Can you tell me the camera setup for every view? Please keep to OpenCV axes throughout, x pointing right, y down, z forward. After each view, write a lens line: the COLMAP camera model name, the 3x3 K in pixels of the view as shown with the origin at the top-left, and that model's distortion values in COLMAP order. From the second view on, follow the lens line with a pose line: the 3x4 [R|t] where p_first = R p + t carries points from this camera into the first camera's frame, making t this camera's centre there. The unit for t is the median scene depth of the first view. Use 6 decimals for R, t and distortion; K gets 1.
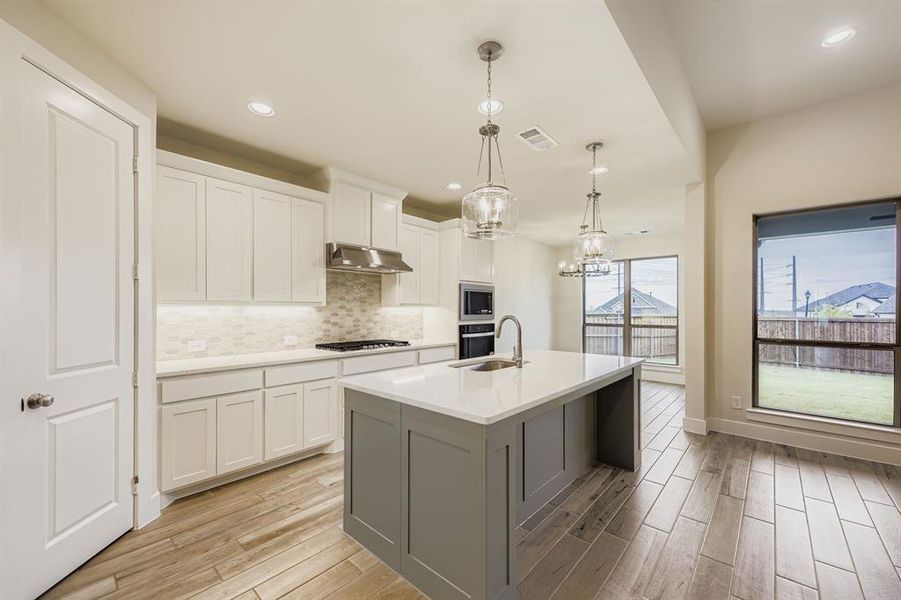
lens RADIAL K [[359.2, 0, 447.6], [0, 359.2, 307.8], [0, 0, 1]] dist [0.009802, -0.000116]
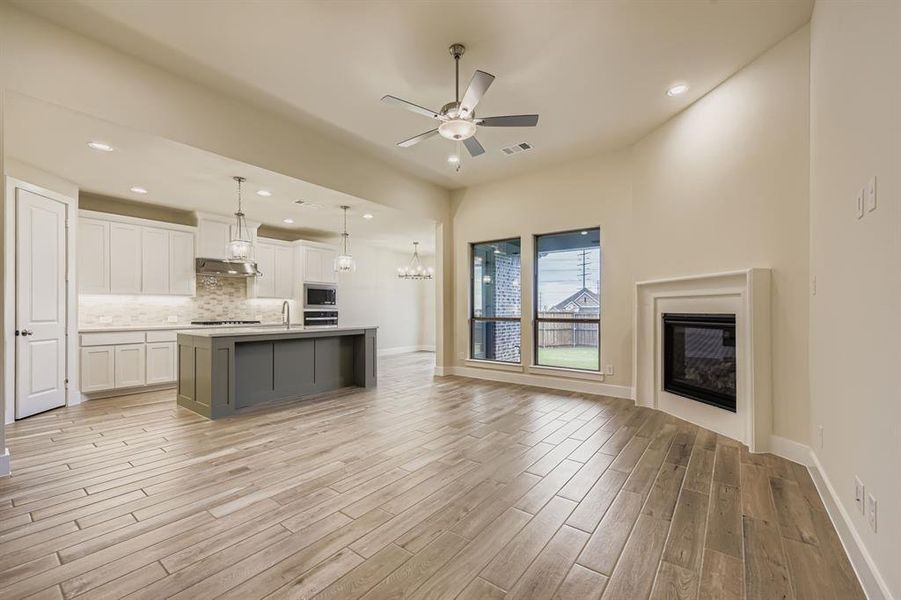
lens RADIAL K [[371.8, 0, 450.2], [0, 371.8, 308.1], [0, 0, 1]] dist [0.008209, -0.000883]
pose [[0.996208, -0.001423, 0.086994, 0.570235], [0.001490, 0.999999, -0.000702, 0.040944], [-0.086993, 0.000828, 0.996209, -0.664205]]
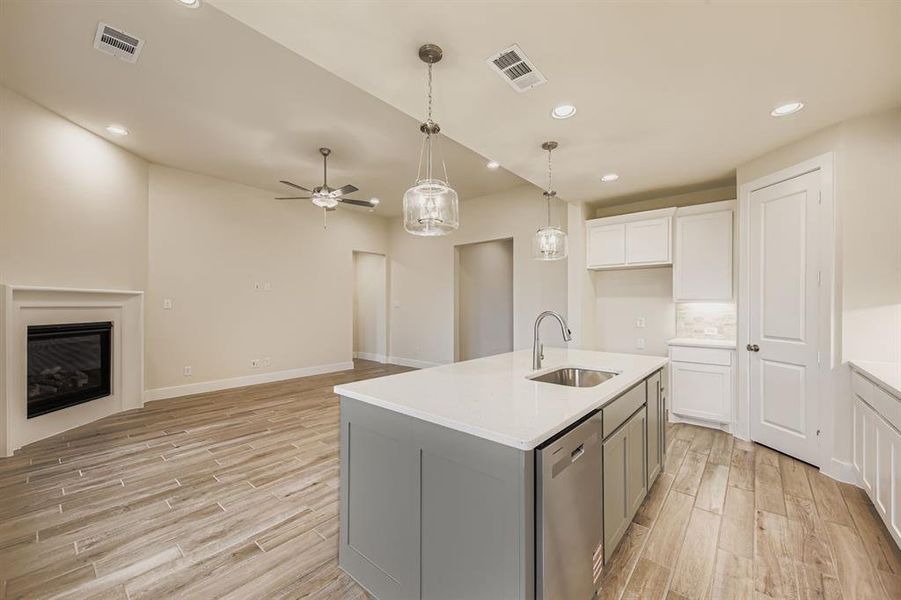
lens RADIAL K [[355.9, 0, 449.2], [0, 355.9, 301.8], [0, 0, 1]] dist [0.006626, -0.000108]
pose [[-0.999719, -0.002538, -0.023580, 0.285777], [-0.002263, 0.999929, -0.011693, 0.005435], [0.023608, -0.011637, -0.999654, 1.226820]]
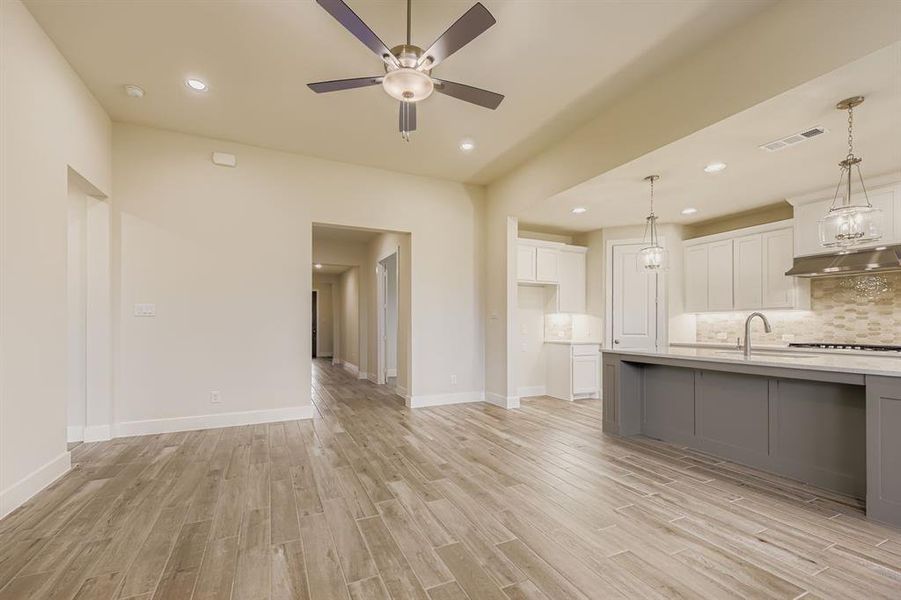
lens RADIAL K [[381.0, 0, 447.4], [0, 381.0, 320.4], [0, 0, 1]] dist [0.019213, -0.006854]
pose [[-0.389839, -0.013473, -0.920784, 1.165236], [-0.000050, 0.999893, -0.014609, 0.043147], [0.920883, -0.005649, -0.389798, 0.374590]]
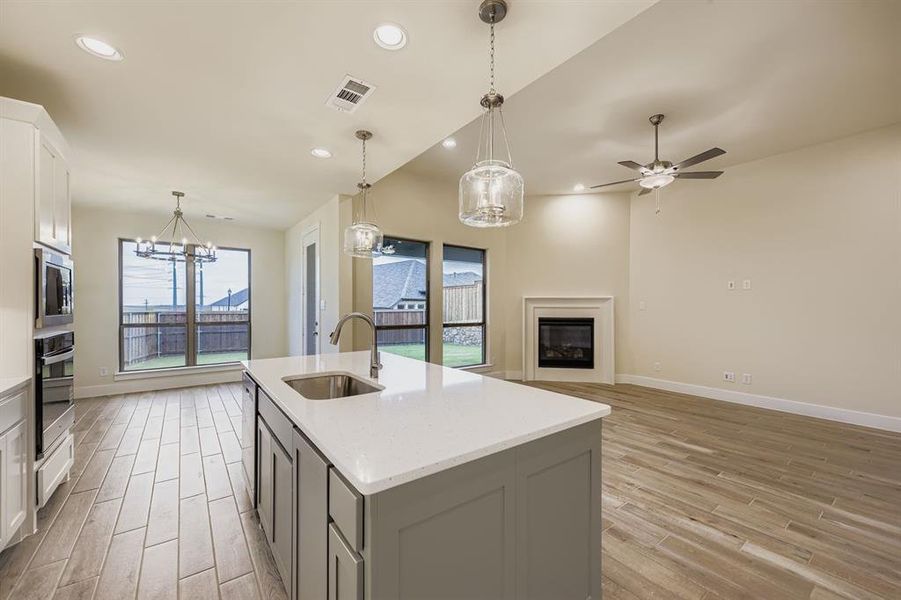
lens RADIAL K [[359.2, 0, 447.6], [0, 359.2, 307.8], [0, 0, 1]] dist [0.009802, -0.000116]
pose [[0.188853, -0.008839, 0.981966, -0.368141], [-0.006708, 0.999925, 0.010291, -0.000961], [-0.981983, -0.008530, 0.188779, 0.446006]]
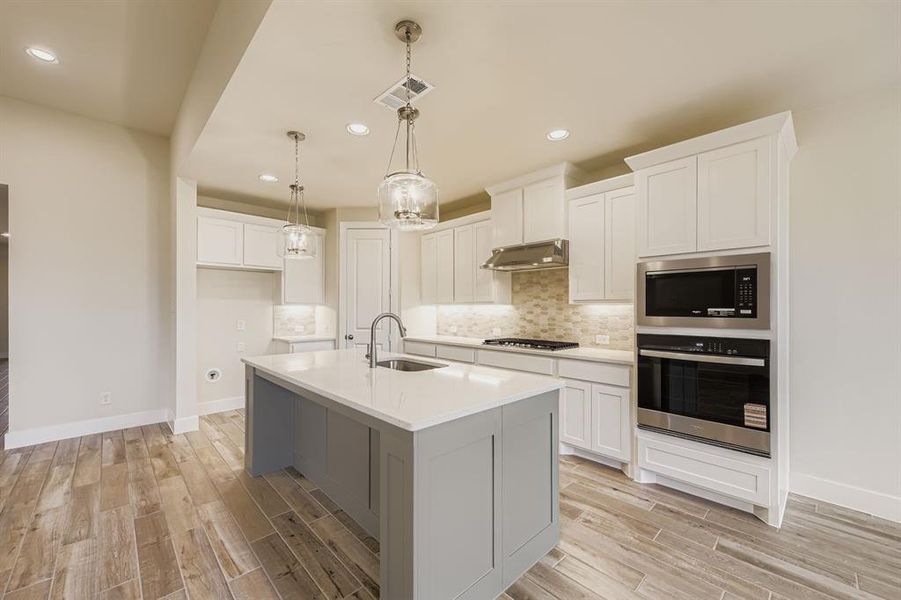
lens RADIAL K [[355.6, 0, 448.5], [0, 355.6, 306.3], [0, 0, 1]] dist [0.001512, -0.000274]
pose [[-0.072576, -0.005120, -0.997350, 0.733602], [0.004116, 0.999977, -0.005433, 0.005680], [0.997354, -0.004500, -0.072554, 0.825944]]
